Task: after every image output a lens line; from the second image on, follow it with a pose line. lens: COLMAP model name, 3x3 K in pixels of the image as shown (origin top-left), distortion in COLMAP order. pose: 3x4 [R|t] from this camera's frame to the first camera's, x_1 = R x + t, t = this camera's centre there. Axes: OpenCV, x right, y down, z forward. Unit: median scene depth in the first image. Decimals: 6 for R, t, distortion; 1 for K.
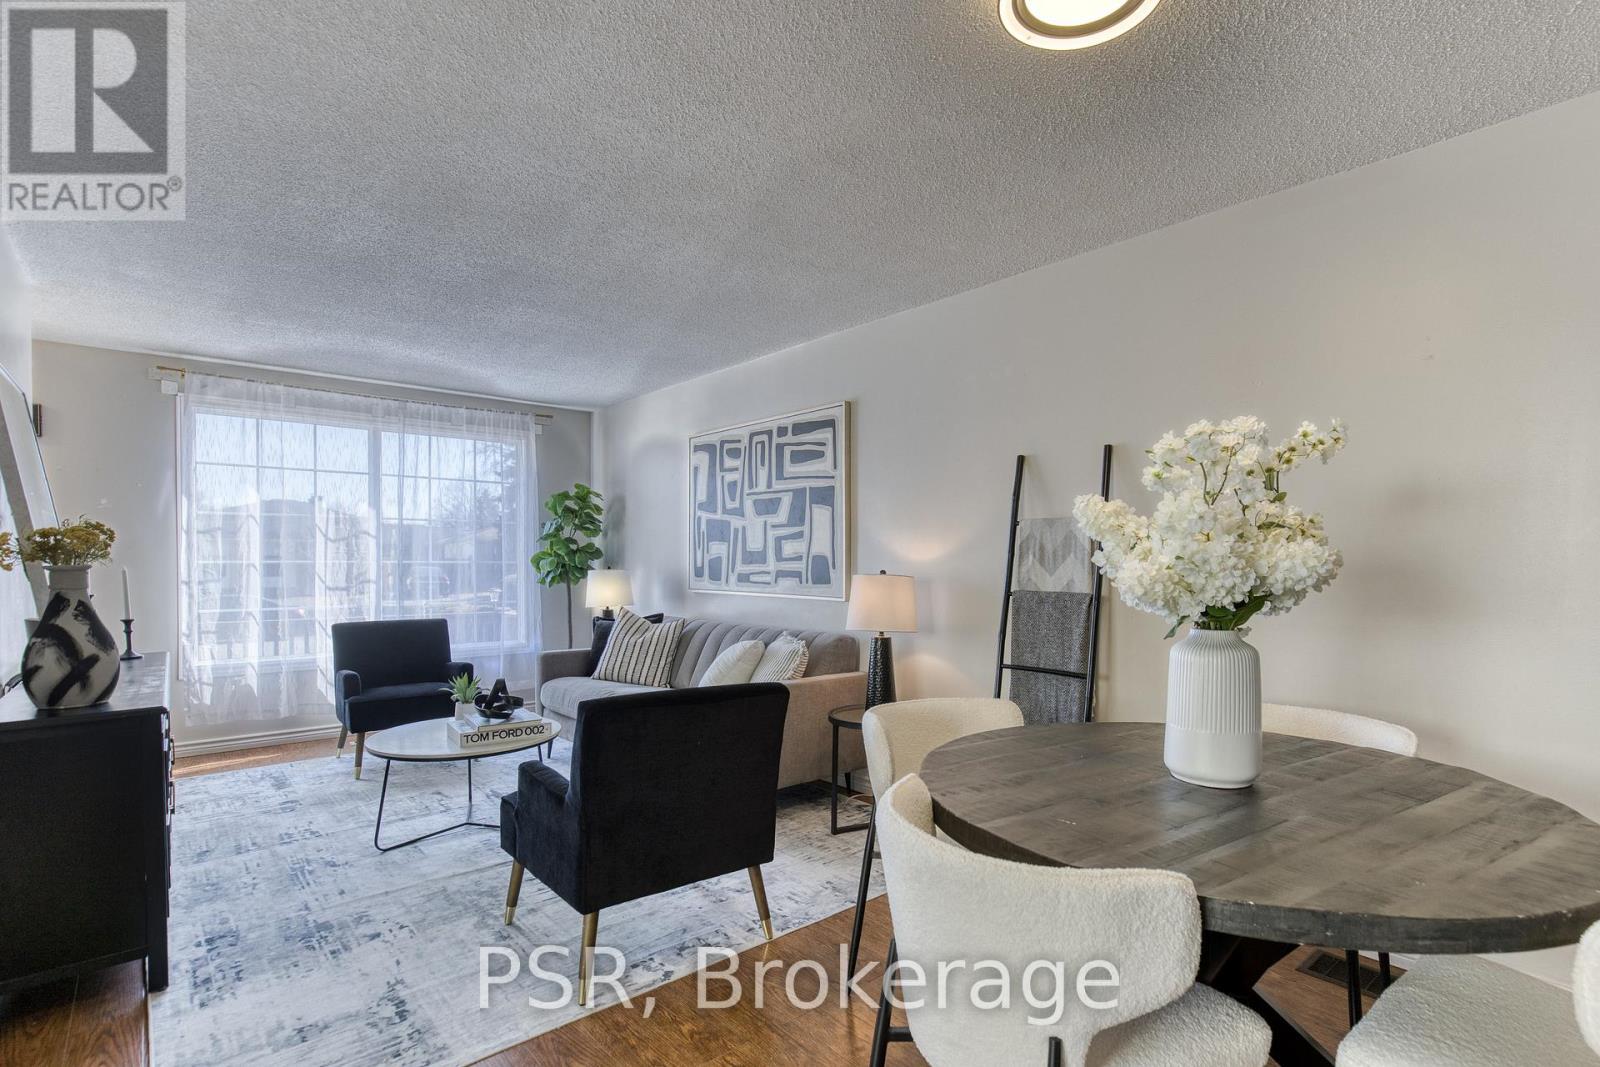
lens RADIAL K [[772.8, 0, 805.7], [0, 772.8, 547.2], [0, 0, 1]] dist [-0.005198, -0.000347]
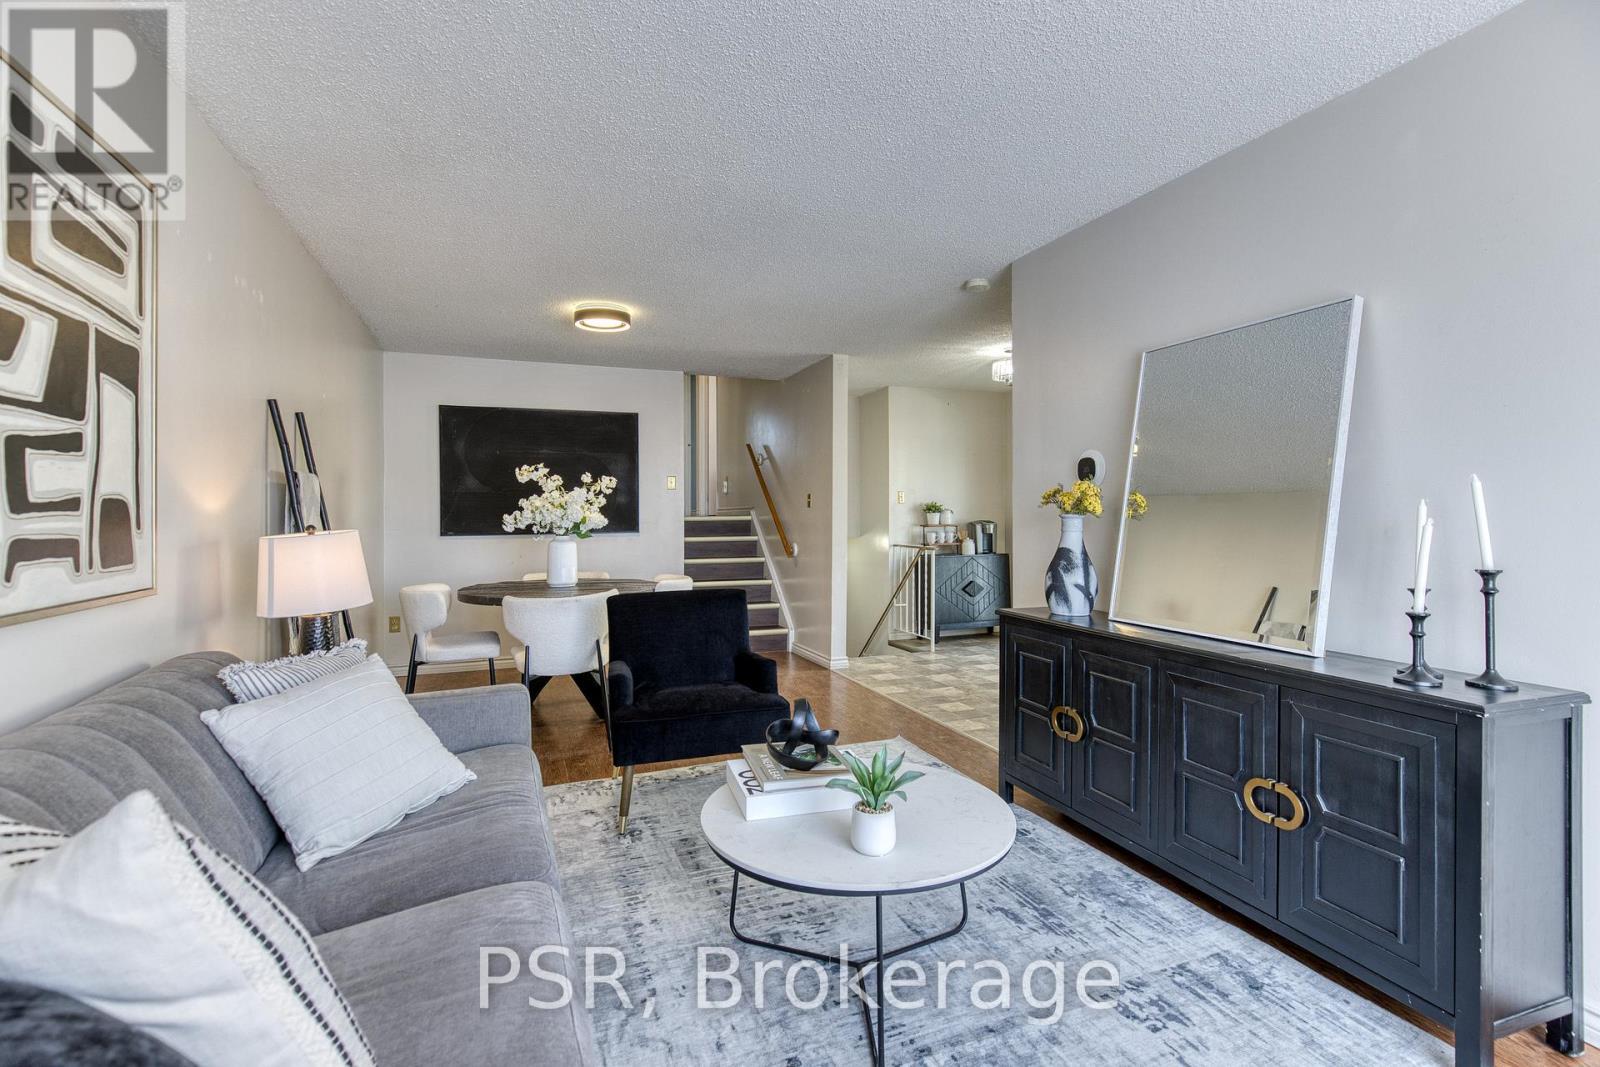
lens RADIAL K [[772.8, 0, 796.3], [0, 772.8, 522.1], [0, 0, 1]] dist [-0.005198, -0.000347]
pose [[-0.945380, -0.001671, 0.325967, -0.580047], [-0.001782, 0.999998, -0.000041, 0.027769], [-0.325967, -0.000619, -0.945381, 1.546168]]
